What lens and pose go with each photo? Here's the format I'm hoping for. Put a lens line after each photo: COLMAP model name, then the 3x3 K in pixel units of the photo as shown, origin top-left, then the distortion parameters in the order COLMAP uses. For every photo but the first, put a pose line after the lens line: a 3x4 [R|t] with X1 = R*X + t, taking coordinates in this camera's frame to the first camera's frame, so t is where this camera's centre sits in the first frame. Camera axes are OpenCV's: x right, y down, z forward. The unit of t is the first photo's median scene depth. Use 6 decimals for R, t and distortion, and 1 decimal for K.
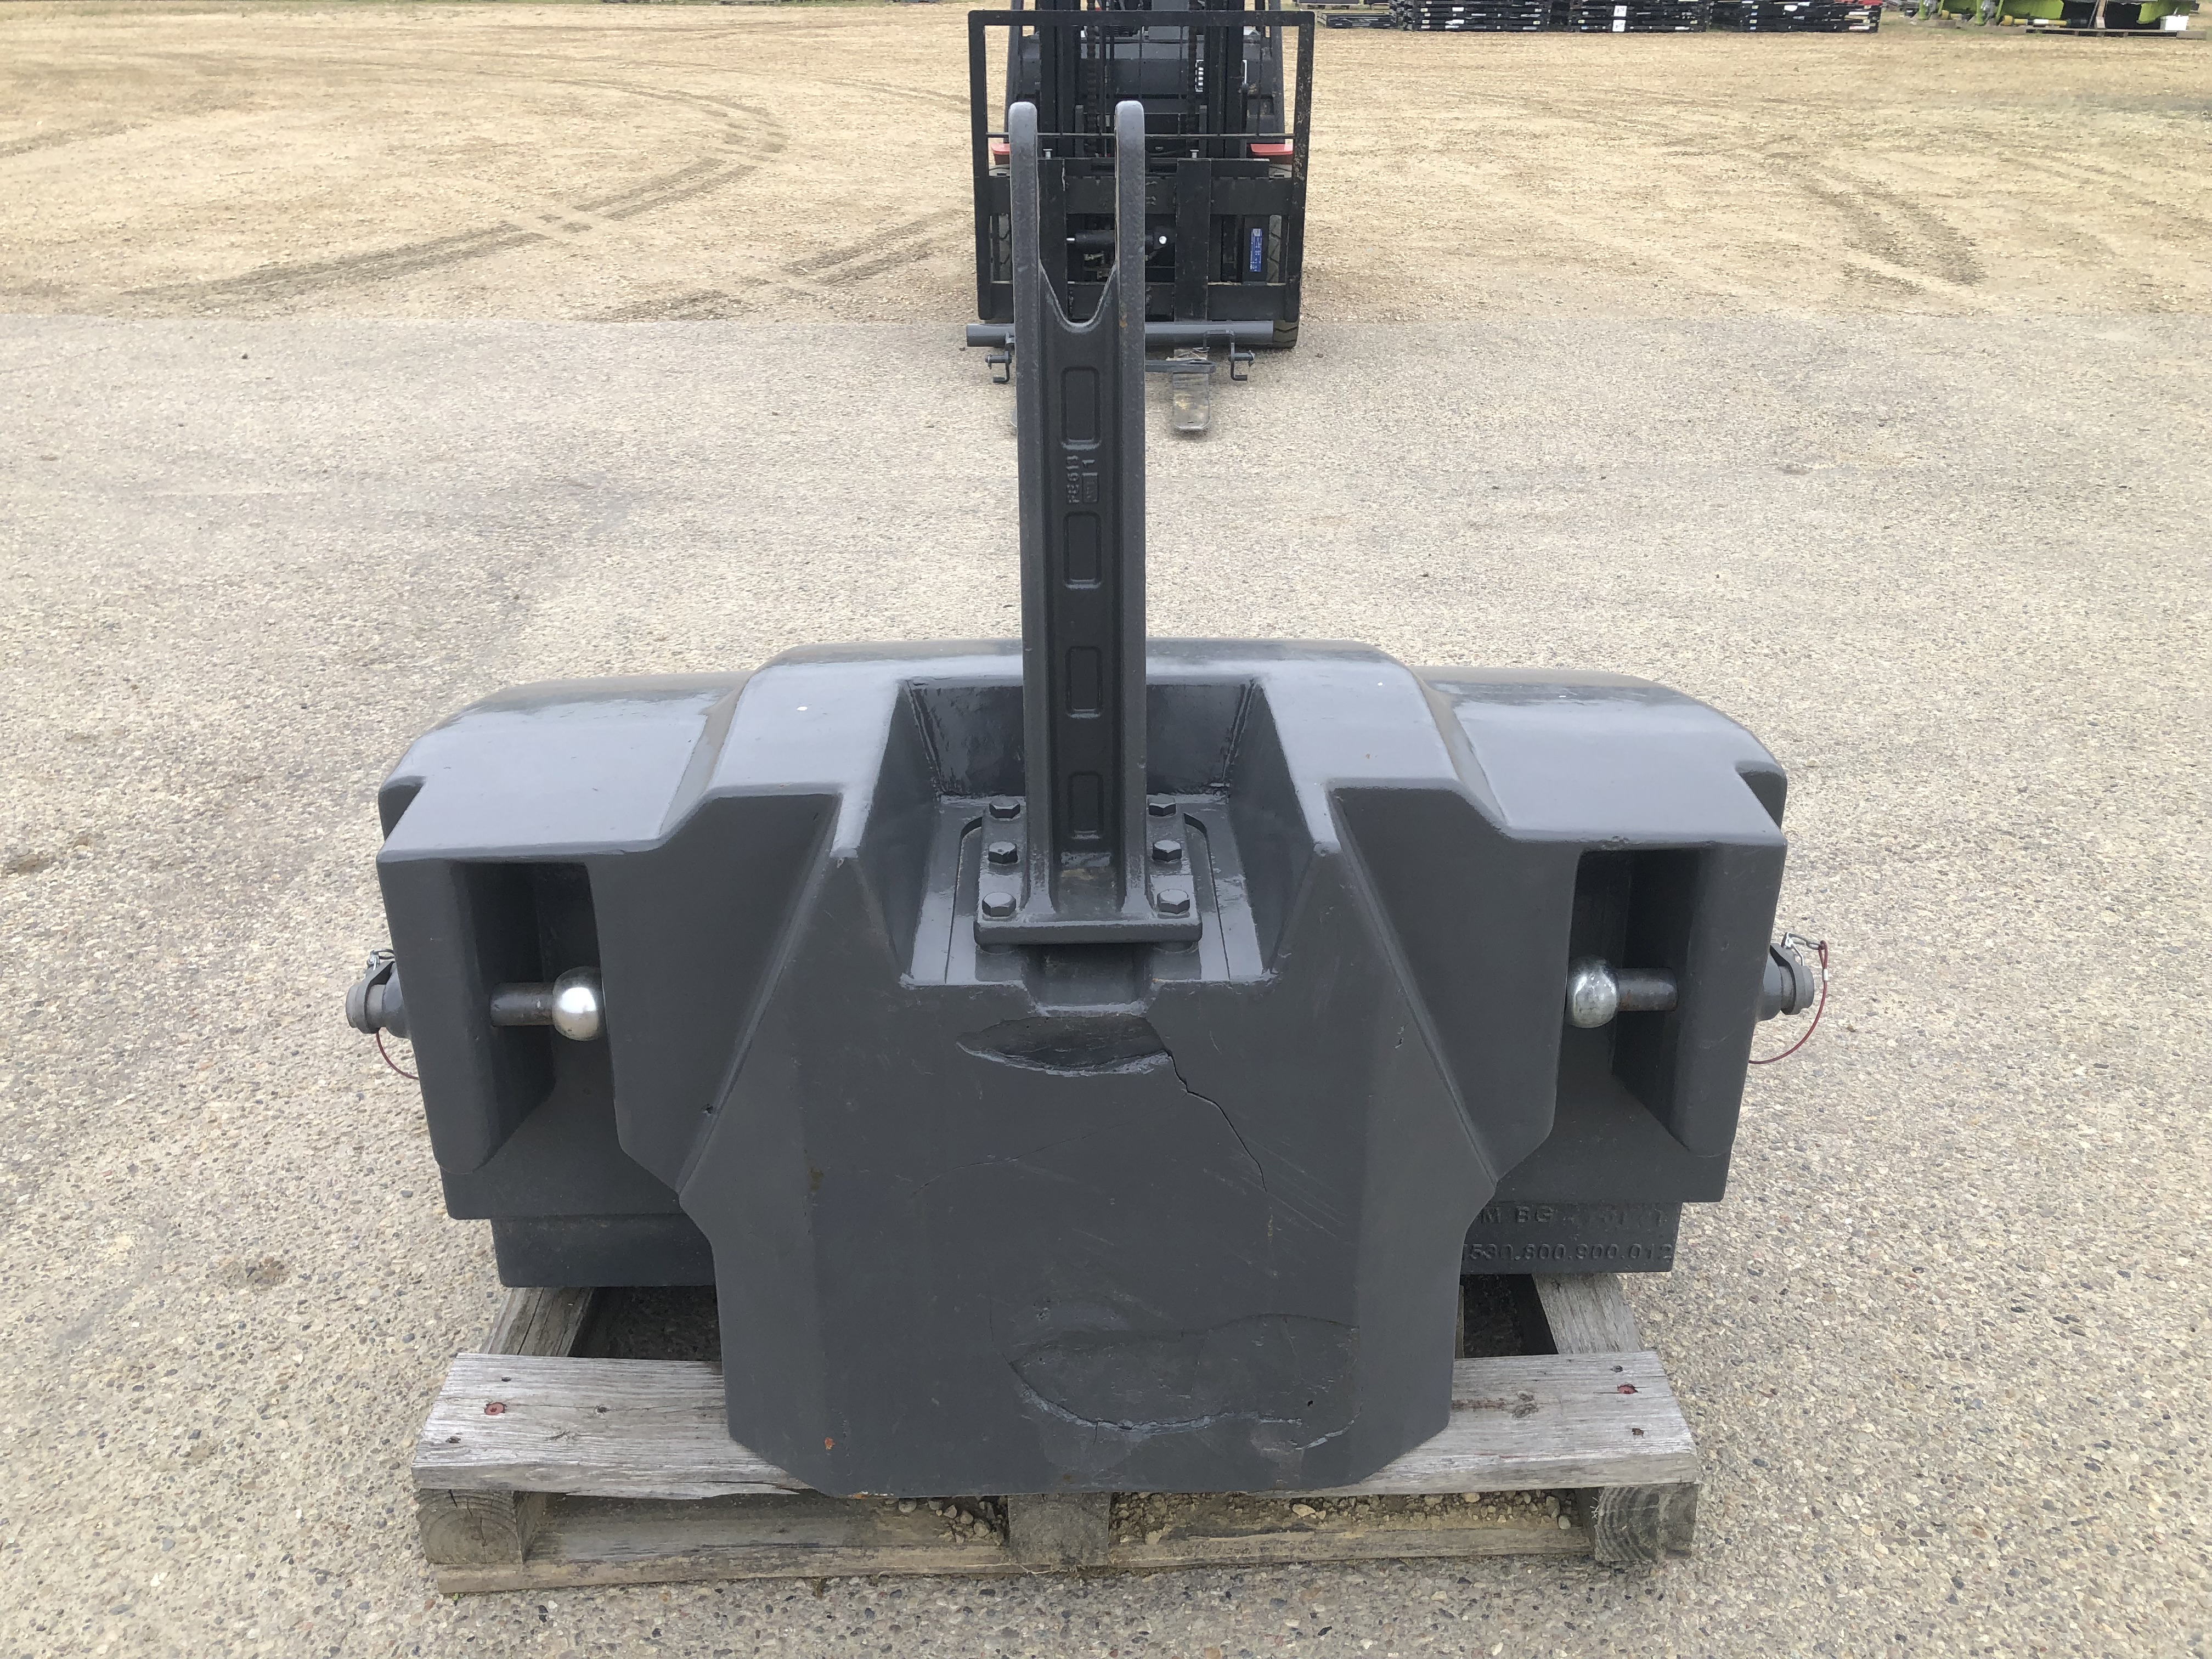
lens RADIAL K [[1801.1, 0, 1099.0], [0, 1801.1, 823.3], [0, 0, 1]] dist [0.016572, -0.004614]
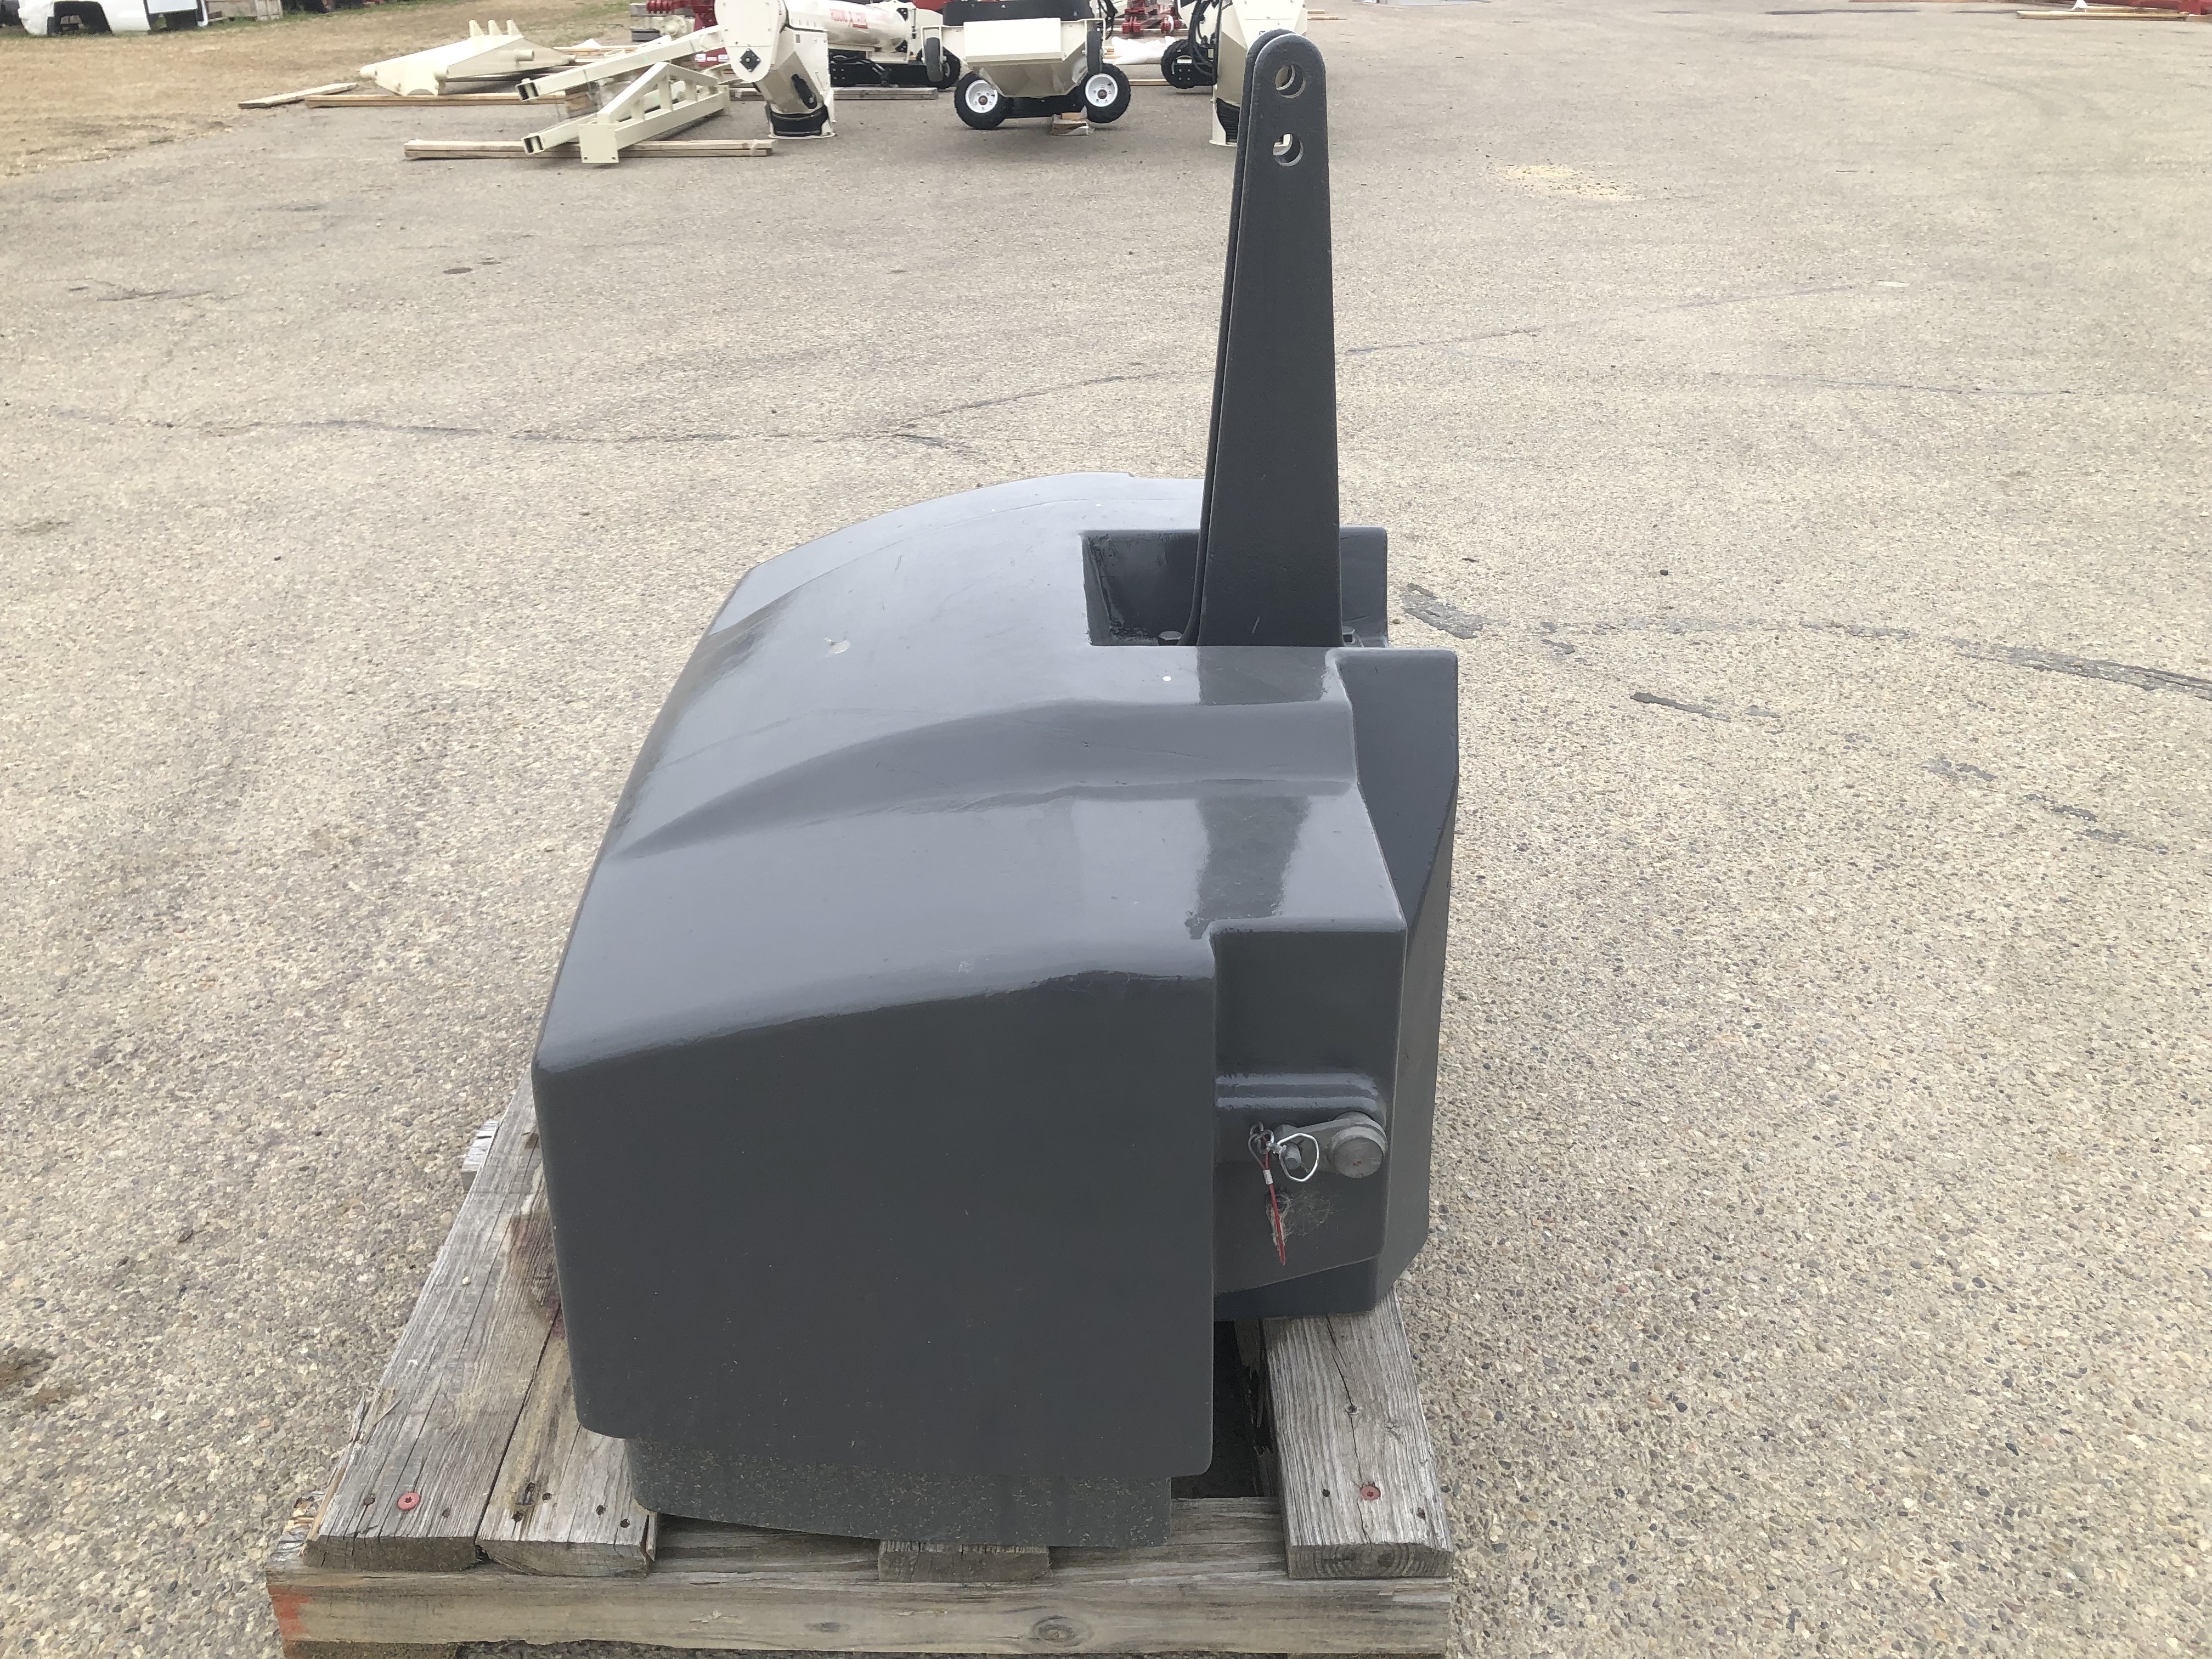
lens RADIAL K [[1801.1, 0, 1090.3], [0, 1801.1, 814.8], [0, 0, 1]] dist [0.016572, -0.004614]
pose [[-0.009766, -0.446277, 0.894842, -0.992052], [0.447712, 0.798224, 0.402978, -0.386784], [-0.894124, 0.404567, 0.192008, 0.794572]]
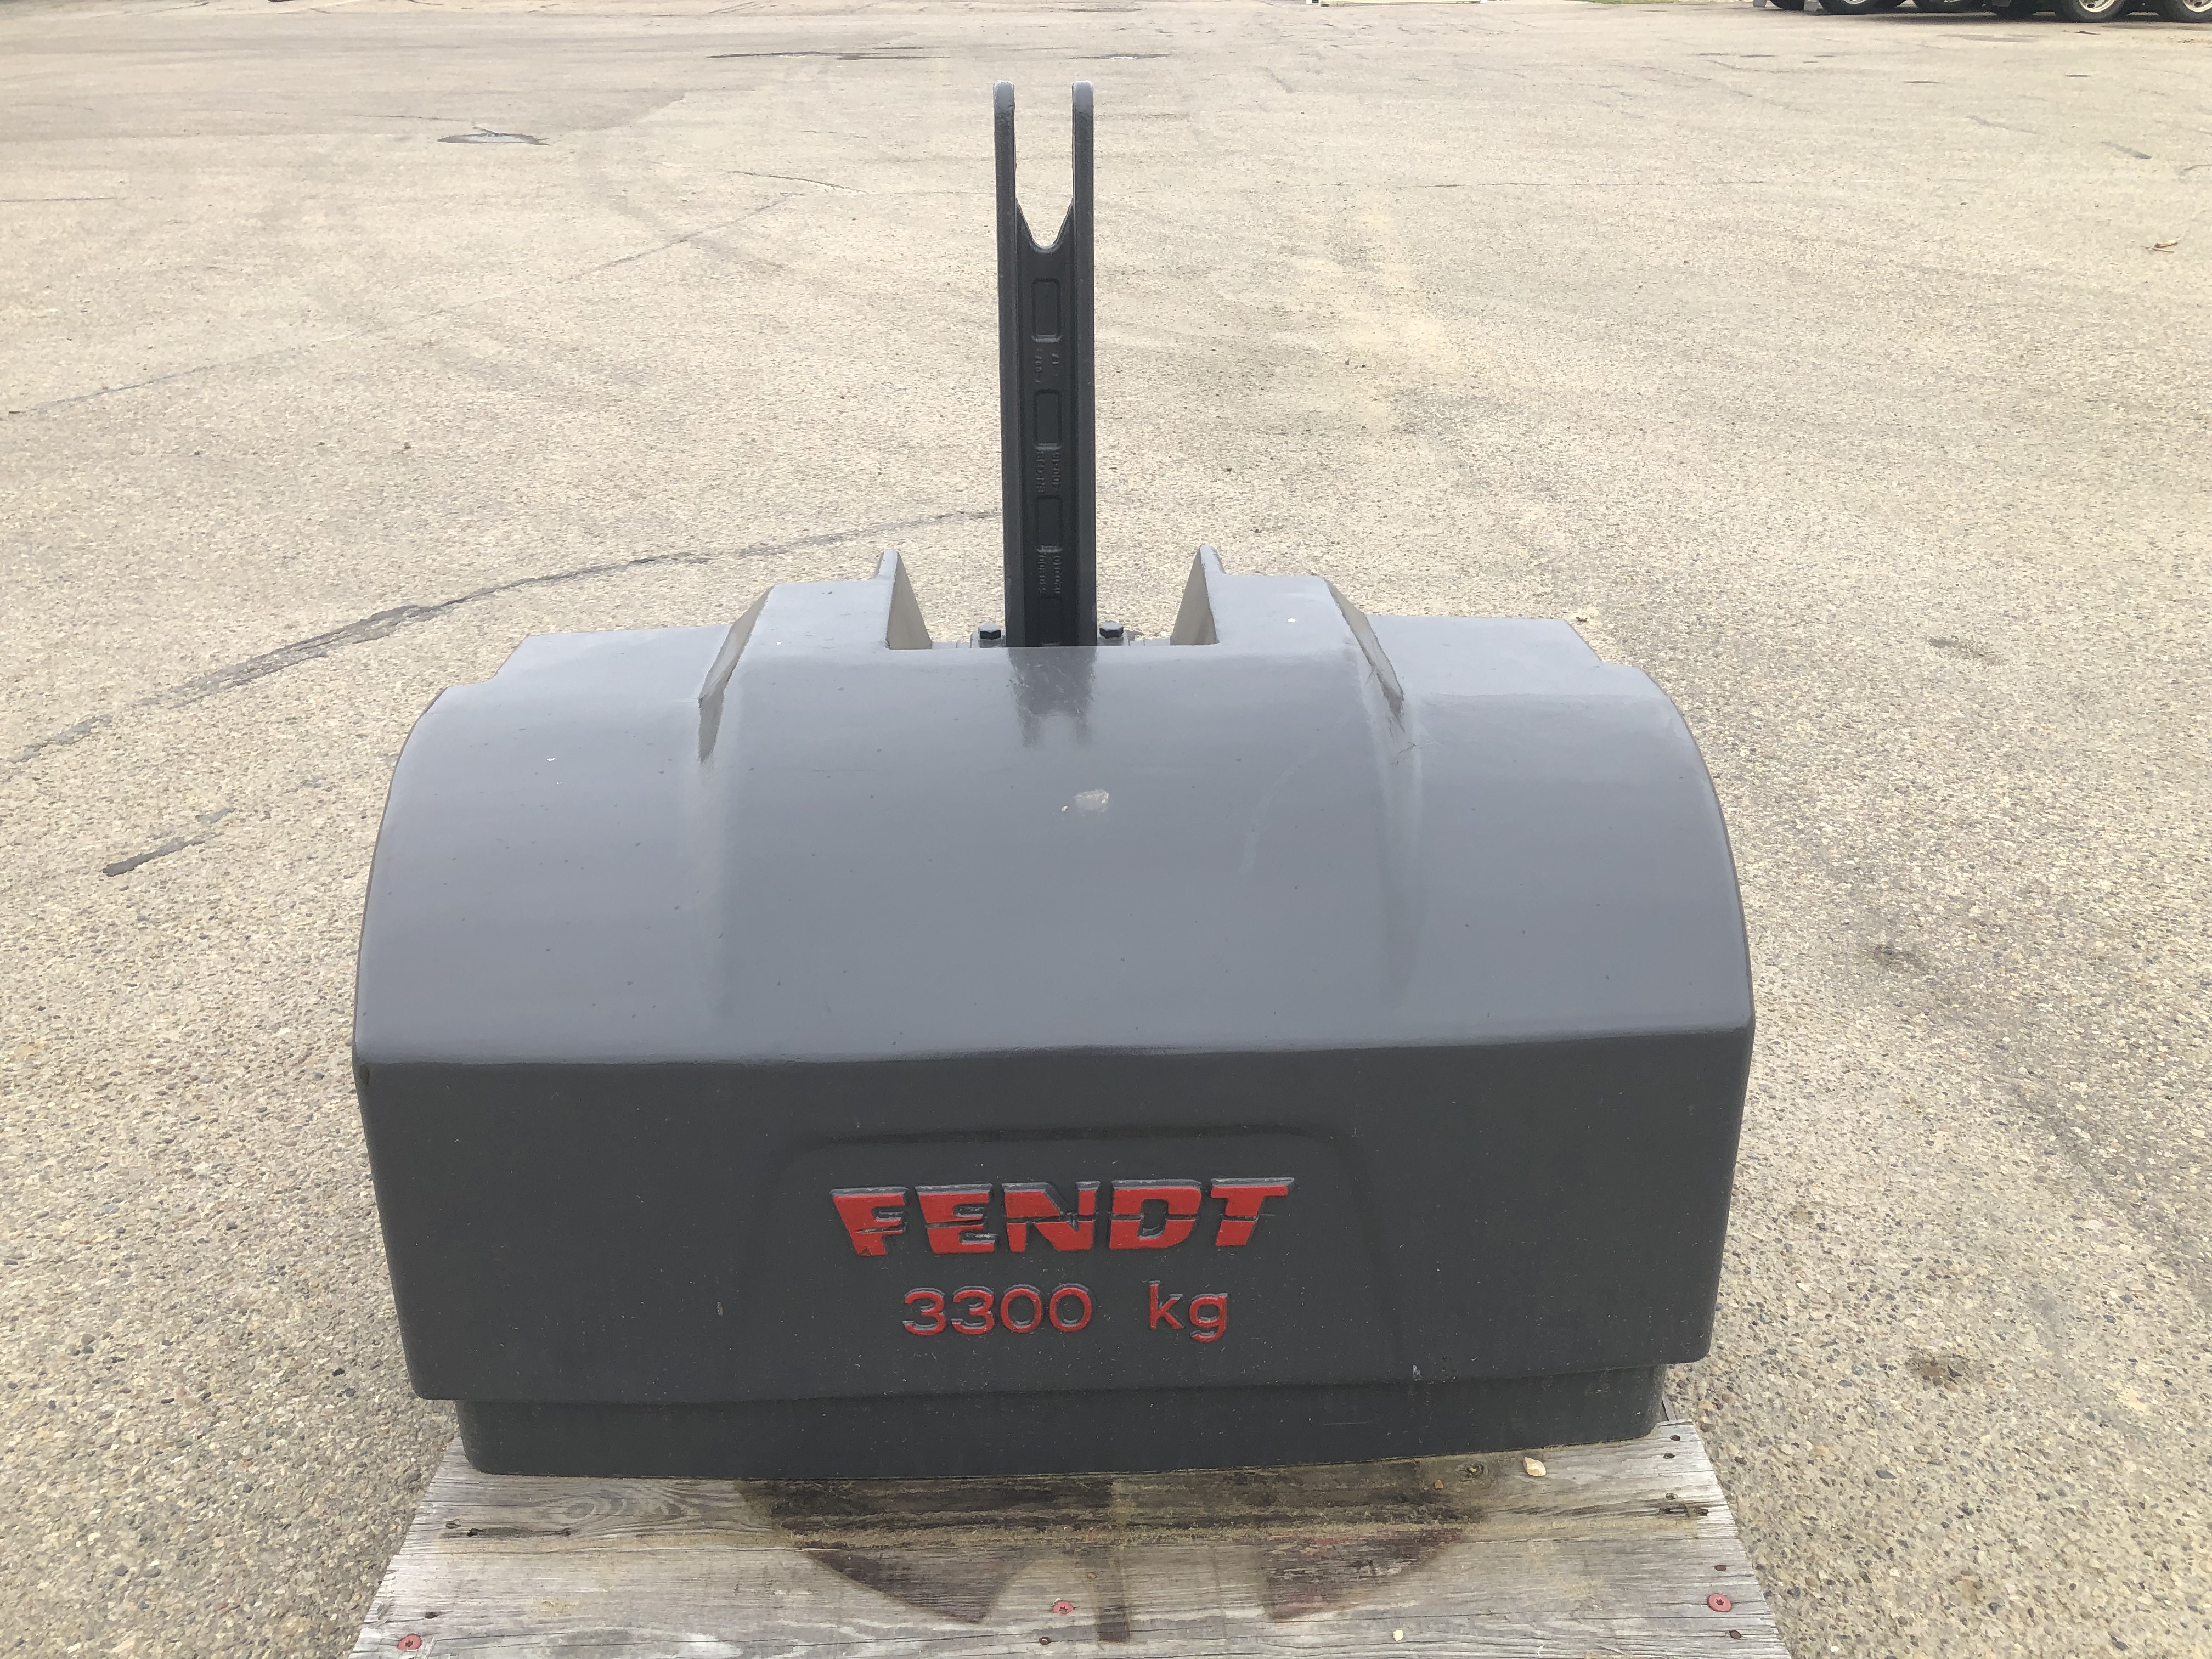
lens RADIAL K [[1801.1, 0, 1102.7], [0, 1801.1, 841.2], [0, 0, 1]] dist [0.016572, -0.004614]
pose [[-0.999879, 0.012475, -0.009324, -0.026984], [-0.000016, 0.597816, 0.801633, -0.824662], [0.015575, 0.801536, -0.597743, 1.638254]]
